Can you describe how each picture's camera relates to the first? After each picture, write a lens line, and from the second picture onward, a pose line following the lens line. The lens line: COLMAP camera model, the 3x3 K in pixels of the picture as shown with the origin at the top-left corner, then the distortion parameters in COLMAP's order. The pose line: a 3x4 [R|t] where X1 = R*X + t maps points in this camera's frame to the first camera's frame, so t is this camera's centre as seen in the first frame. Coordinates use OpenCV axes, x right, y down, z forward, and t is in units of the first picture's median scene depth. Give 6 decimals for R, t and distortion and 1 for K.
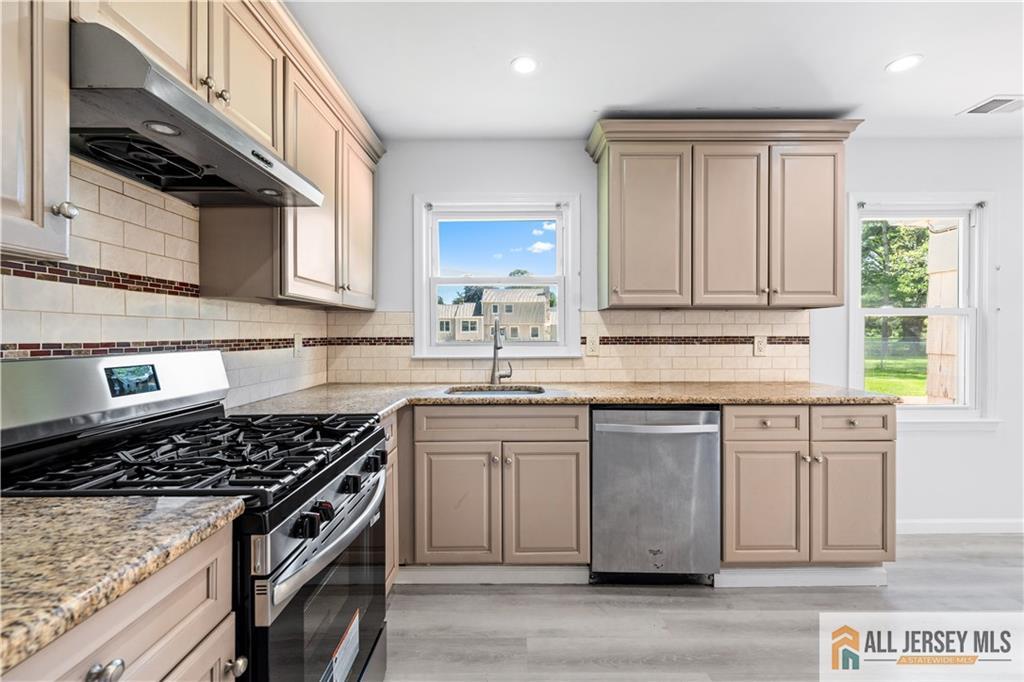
lens RADIAL K [[434.4, 0, 513.4], [0, 434.4, 338.4], [0, 0, 1]] dist [0.001713, 0.000011]
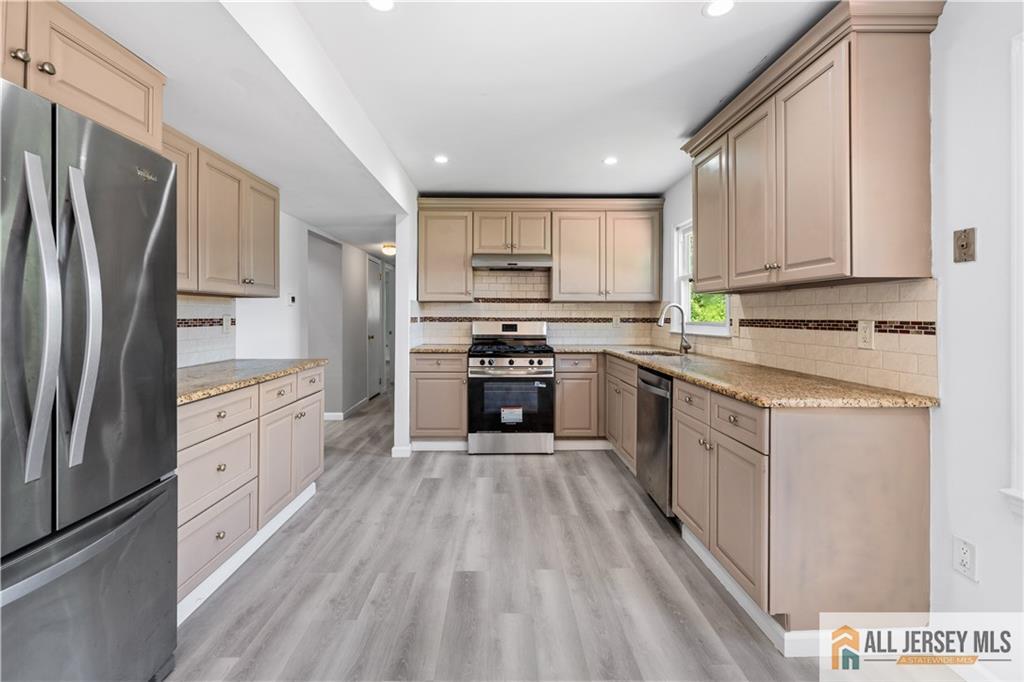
lens RADIAL K [[434.4, 0, 502.2], [0, 434.4, 313.7], [0, 0, 1]] dist [0.001713, 0.000011]
pose [[0.003752, -0.002502, -0.999990, 1.270592], [-0.009601, 0.999951, -0.002538, -0.008641], [0.999947, 0.009610, 0.003728, 0.407826]]
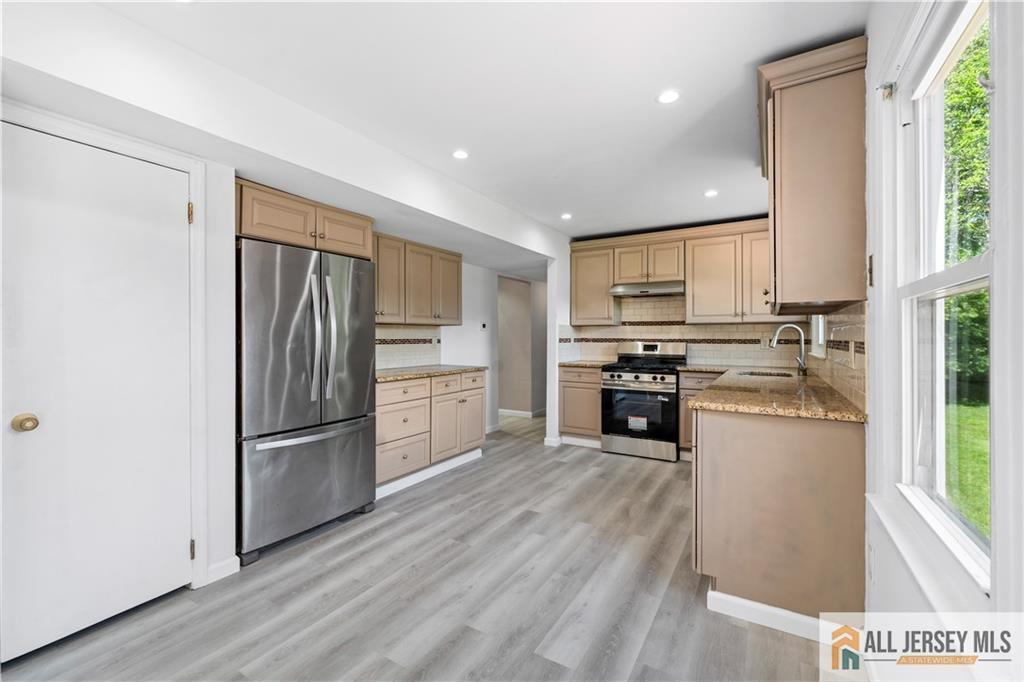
lens RADIAL K [[434.4, 0, 516.6], [0, 434.4, 336.7], [0, 0, 1]] dist [0.001713, 0.000011]
pose [[-0.529897, 0.000731, -0.848062, 1.487220], [-0.005993, 0.999971, 0.004607, -0.012328], [0.848041, 0.007524, -0.529877, 0.929799]]
